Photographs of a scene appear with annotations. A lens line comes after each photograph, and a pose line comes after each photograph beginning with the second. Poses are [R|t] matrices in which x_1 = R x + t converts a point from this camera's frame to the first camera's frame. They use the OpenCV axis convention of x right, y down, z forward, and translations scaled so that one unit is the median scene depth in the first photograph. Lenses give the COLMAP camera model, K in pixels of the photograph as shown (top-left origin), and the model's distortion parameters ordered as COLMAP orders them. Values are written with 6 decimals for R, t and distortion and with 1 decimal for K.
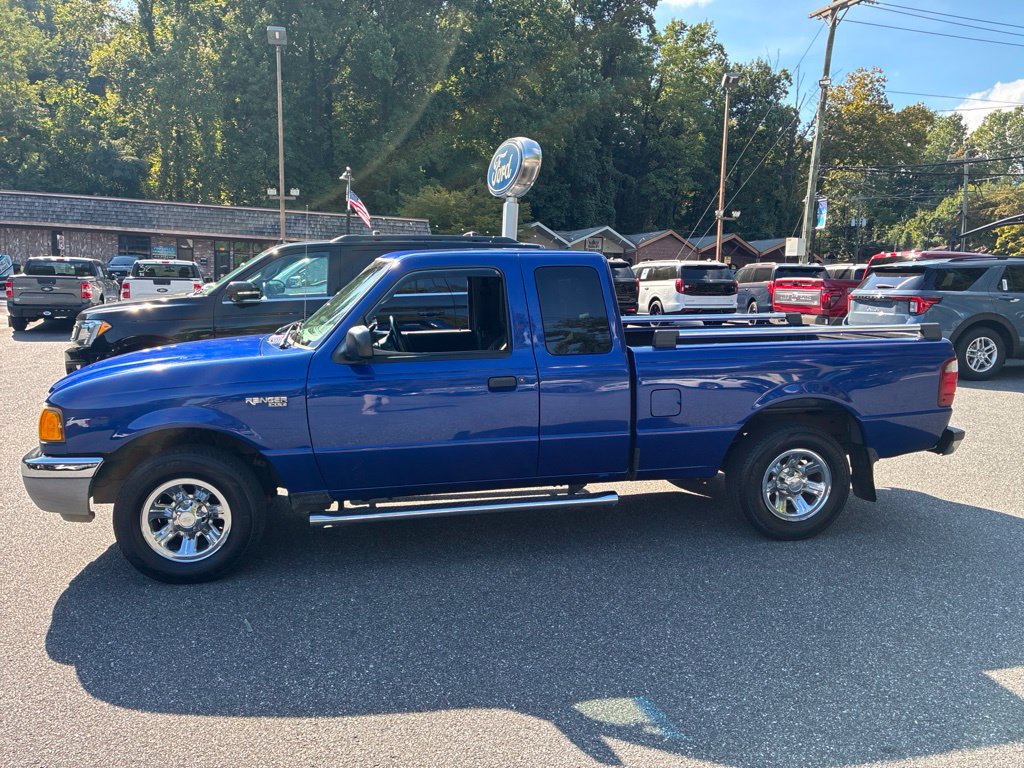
lens RADIAL K [[789.4, 0, 511.7], [0, 789.4, 389.8], [0, 0, 1]] dist [0.049437, -0.065831]
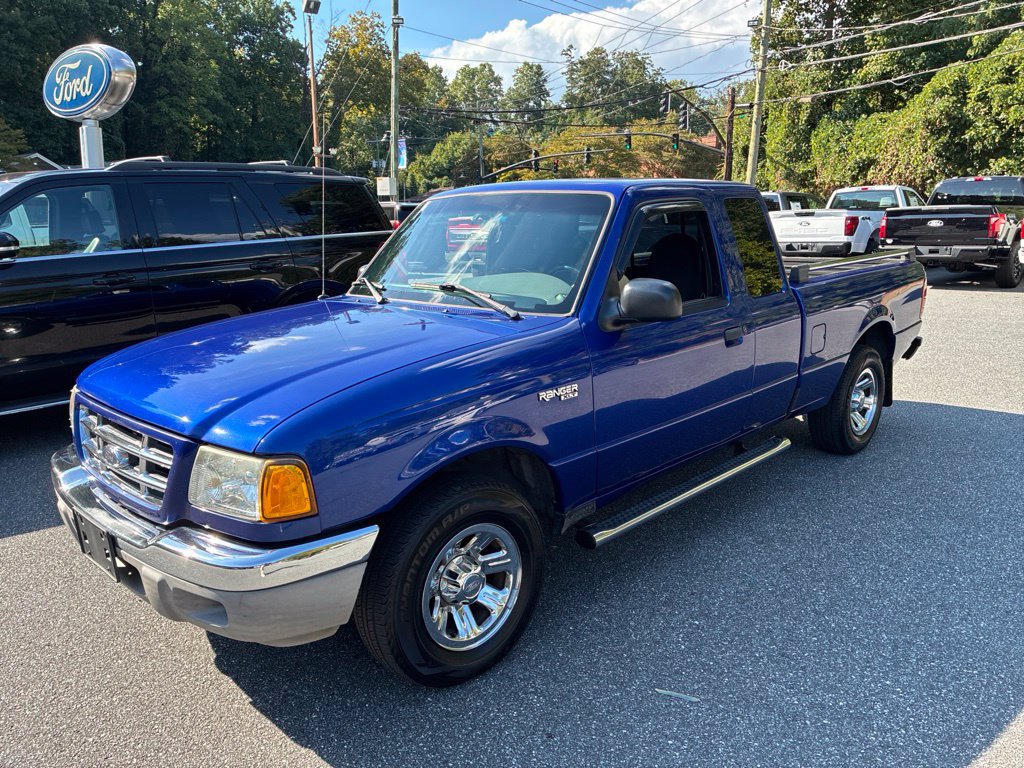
lens RADIAL K [[786.3, 0, 561.9], [0, 786.3, 384.0], [0, 0, 1]] dist [0.053431, -0.060155]
pose [[0.811563, -0.138646, 0.567576, -0.157577], [0.100935, 0.990101, 0.097535, -0.014035], [-0.575480, -0.021867, 0.817523, 0.092384]]
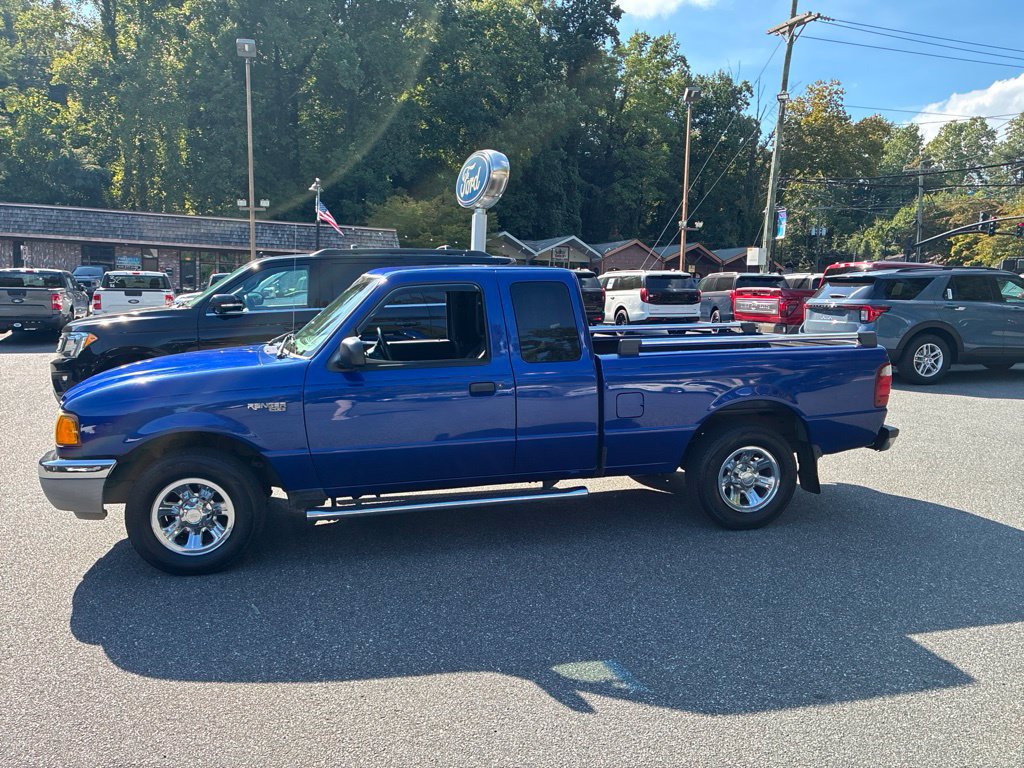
lens RADIAL K [[789.4, 0, 511.7], [0, 789.4, 389.8], [0, 0, 1]] dist [0.049437, -0.065831]
pose [[0.999163, -0.007788, 0.040163, -0.003559], [0.008212, 0.999912, -0.010422, 0.001235], [-0.040079, 0.010744, 0.999139, -0.023299]]
